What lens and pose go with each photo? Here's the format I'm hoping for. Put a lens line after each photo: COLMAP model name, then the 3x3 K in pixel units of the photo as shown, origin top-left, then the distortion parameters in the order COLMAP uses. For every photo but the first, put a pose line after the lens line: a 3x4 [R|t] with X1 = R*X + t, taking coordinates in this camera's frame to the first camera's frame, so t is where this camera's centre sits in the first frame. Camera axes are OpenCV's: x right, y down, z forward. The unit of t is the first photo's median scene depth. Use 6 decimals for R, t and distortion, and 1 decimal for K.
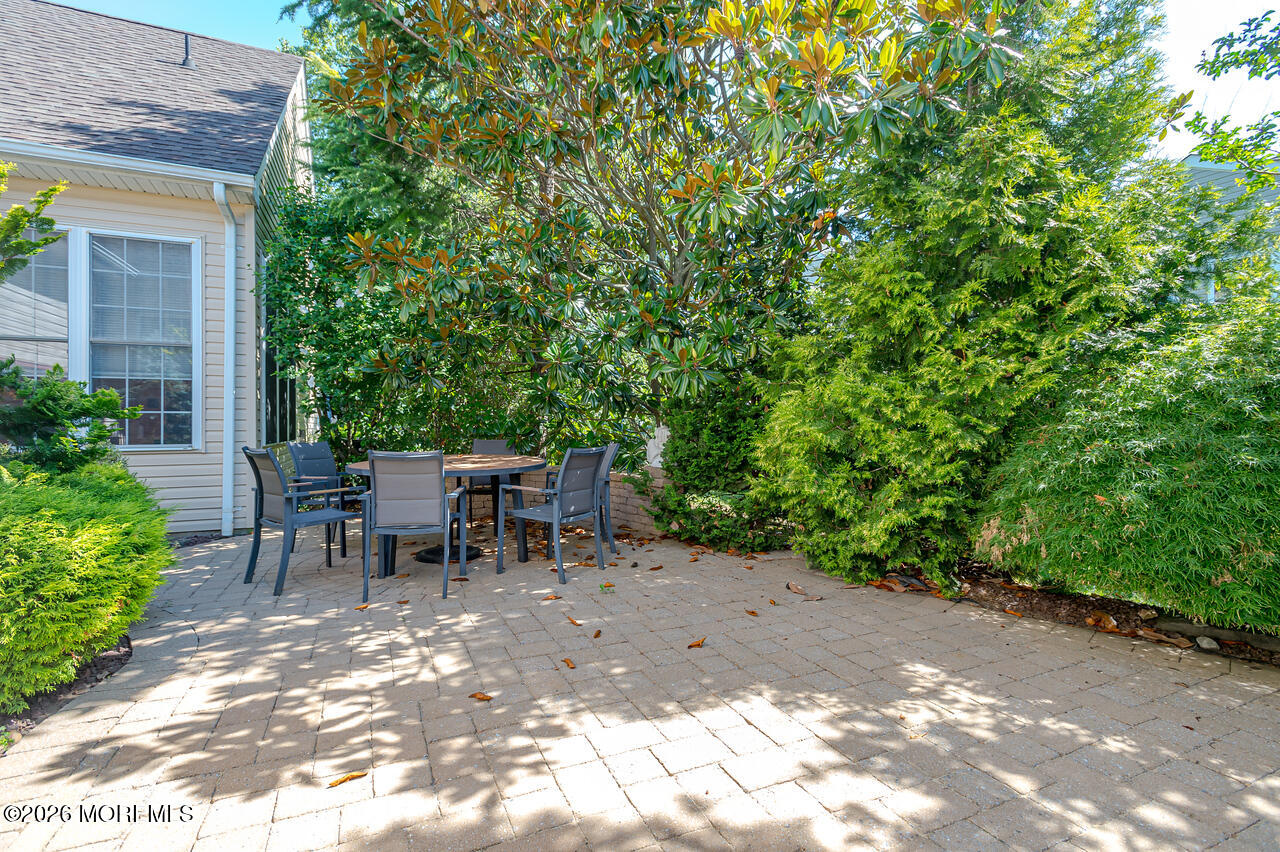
lens RADIAL K [[593.9, 0, 641.5], [0, 593.9, 426.1], [0, 0, 1]] dist [0.011669, -0.003496]
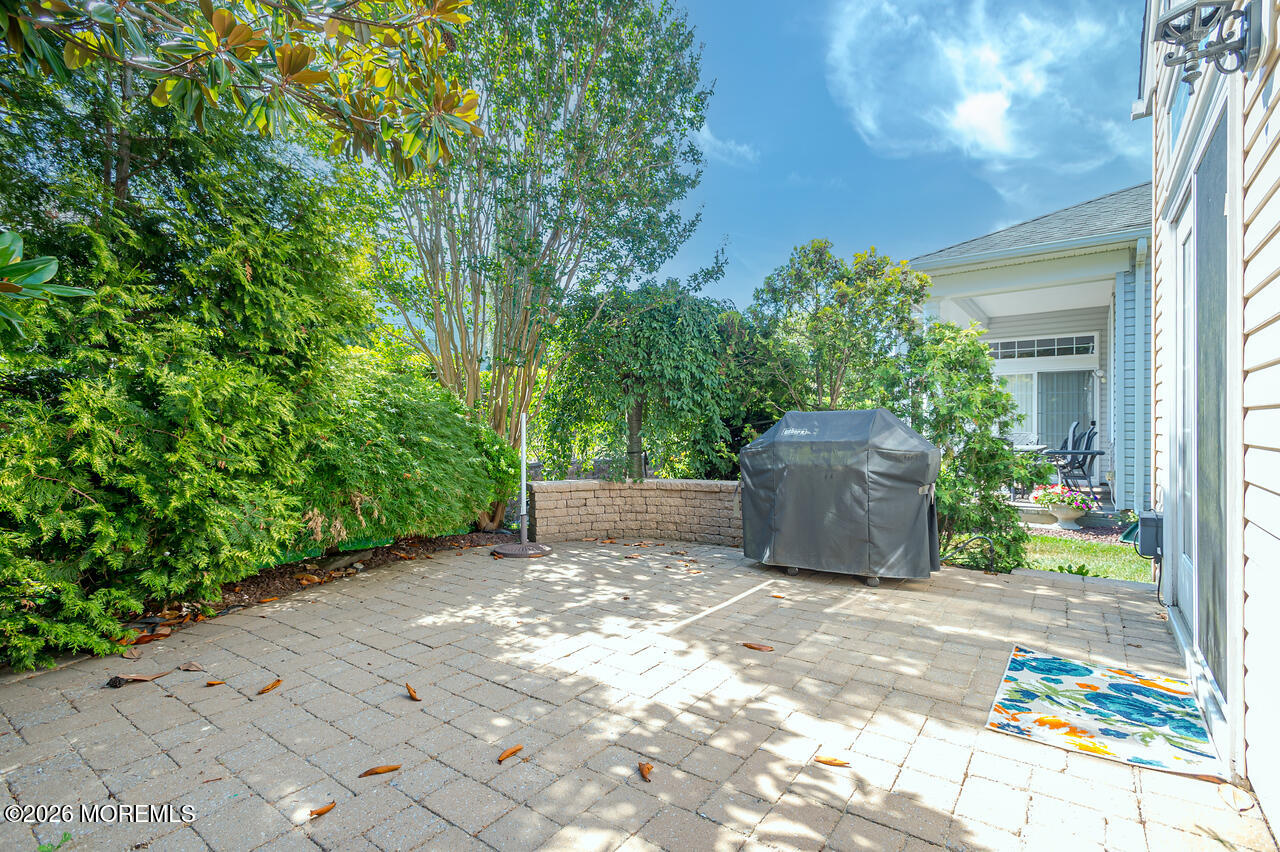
lens RADIAL K [[593.9, 0, 642.3], [0, 593.9, 427.5], [0, 0, 1]] dist [0.011669, -0.003496]
pose [[-0.490413, 0.002303, 0.871487, -1.043592], [-0.000226, 0.999996, -0.002770, 0.005267], [-0.871490, -0.001555, -0.490410, 1.511711]]
